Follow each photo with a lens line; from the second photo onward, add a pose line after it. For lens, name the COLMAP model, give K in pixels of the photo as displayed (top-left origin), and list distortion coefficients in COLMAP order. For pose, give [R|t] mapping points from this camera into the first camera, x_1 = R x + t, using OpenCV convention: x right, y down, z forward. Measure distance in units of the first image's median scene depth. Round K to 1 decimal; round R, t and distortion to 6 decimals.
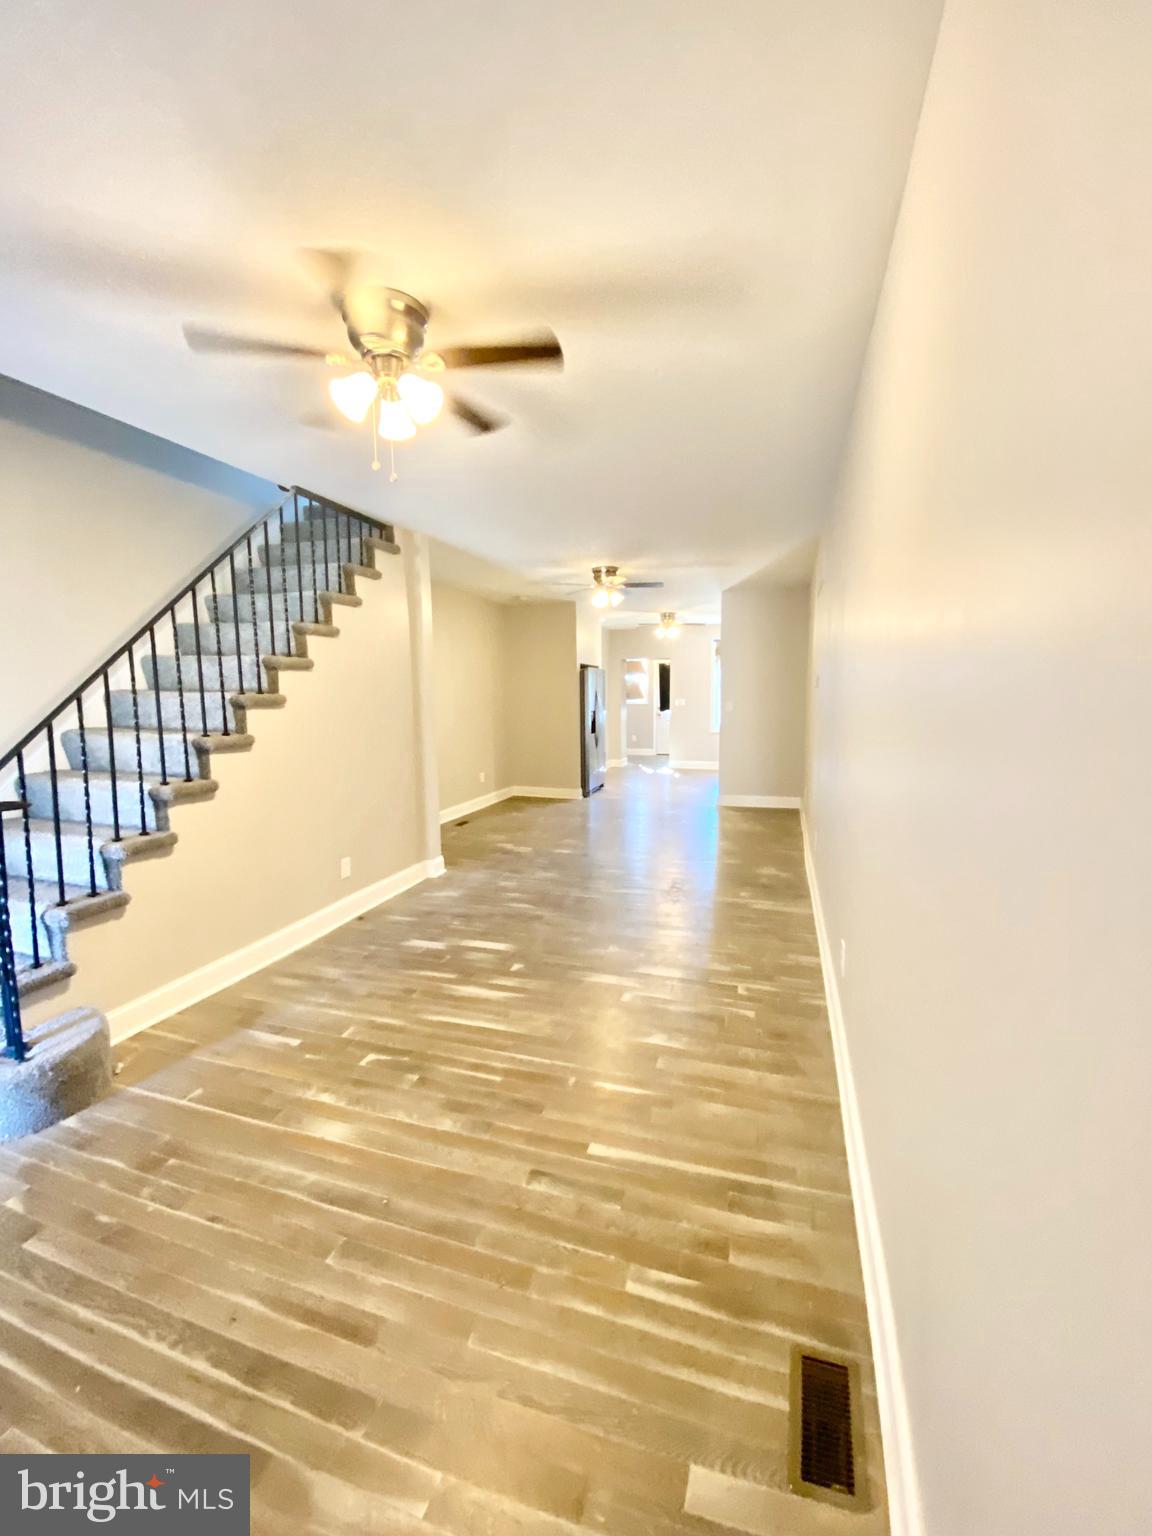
lens RADIAL K [[627.2, 0, 576.0], [0, 627.2, 768.0], [0, 0, 1]] dist [0.010605, -0.015876]
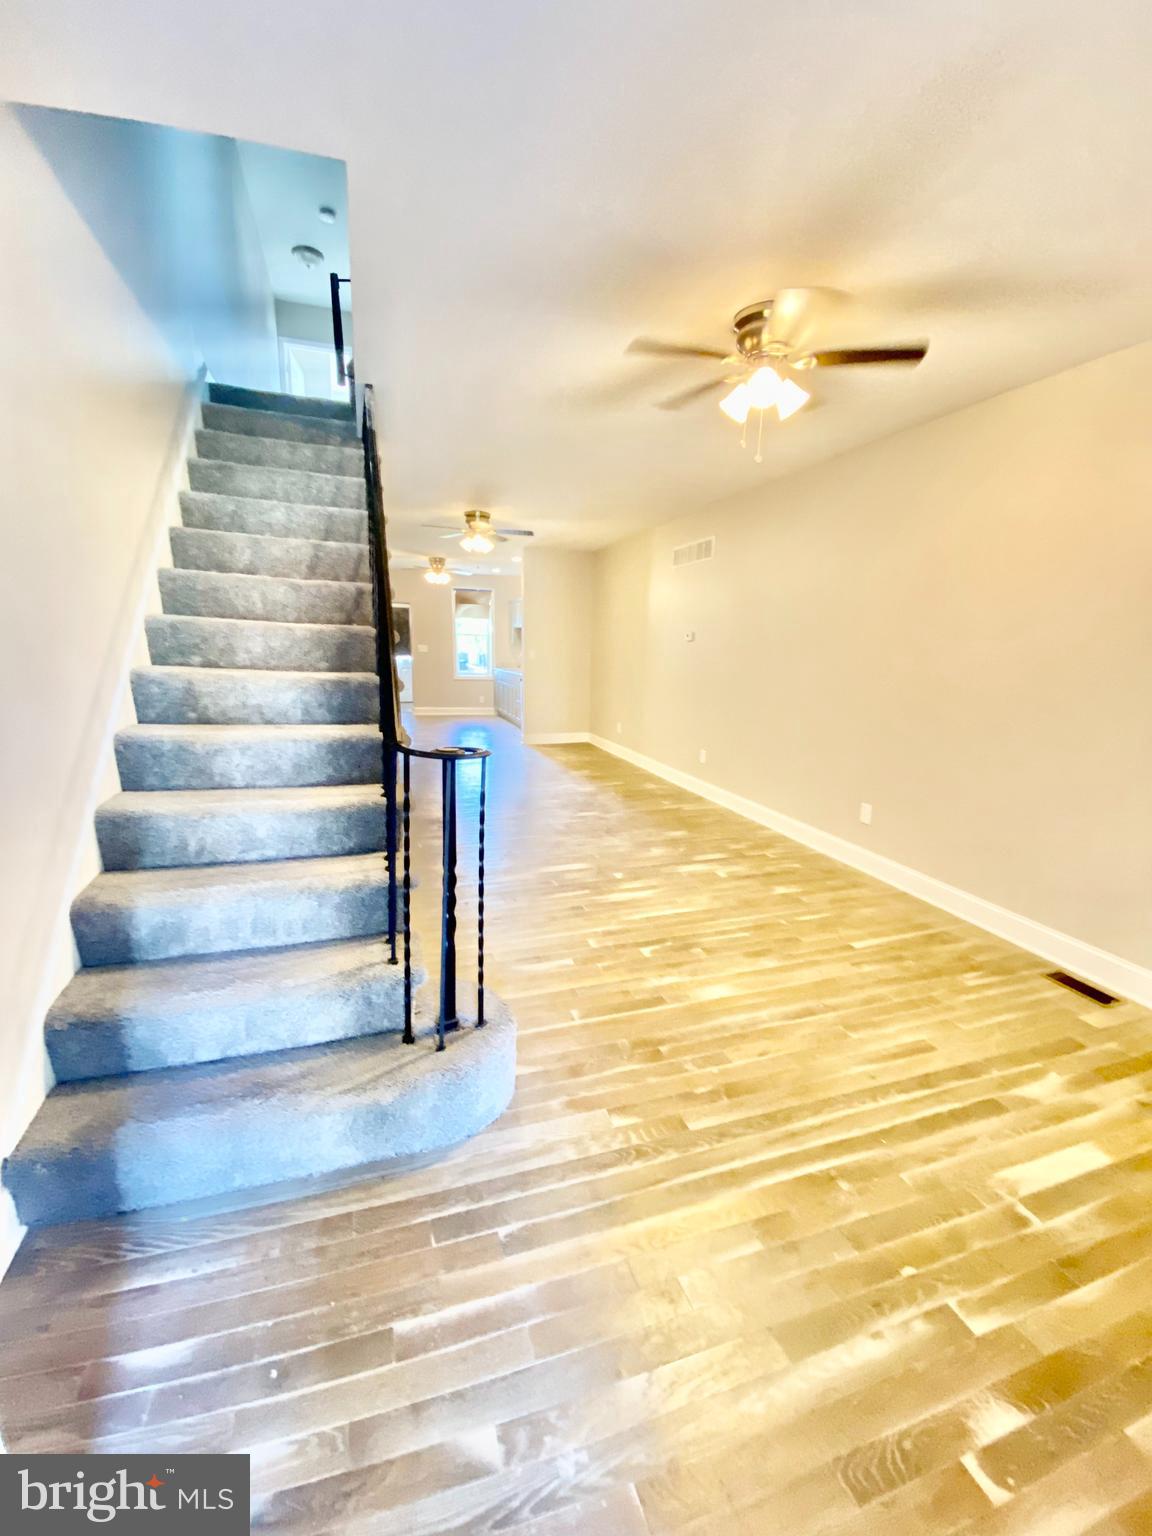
lens RADIAL K [[627.2, 0, 576.0], [0, 627.2, 768.0], [0, 0, 1]] dist [0.010605, -0.015876]
pose [[0.802161, -0.084180, 0.591144, -1.067178], [0.037042, 0.995121, 0.091442, 0.014352], [-0.595958, -0.051454, 0.801366, 0.163832]]
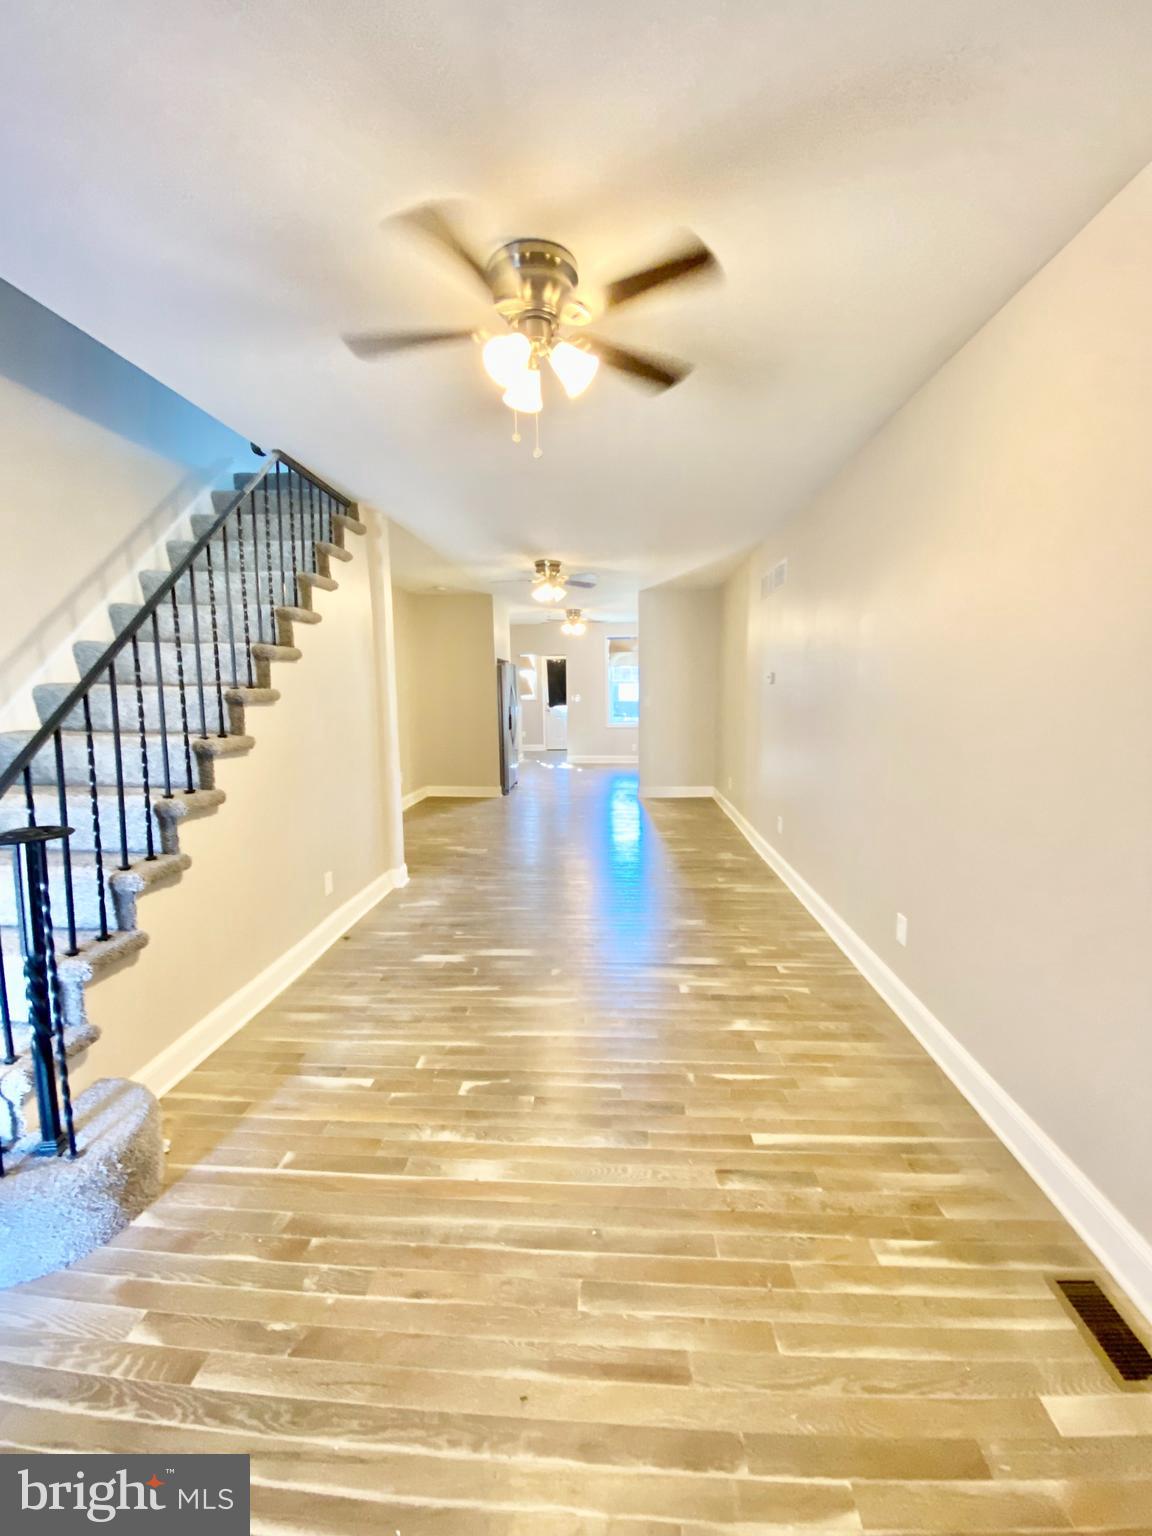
lens RADIAL K [[627.2, 0, 576.0], [0, 627.2, 768.0], [0, 0, 1]] dist [0.010605, -0.015876]
pose [[0.969047, -0.030464, 0.244991, -0.376509], [0.028877, 0.999532, 0.010067, -0.006147], [-0.245183, -0.002681, 0.969473, 0.073435]]
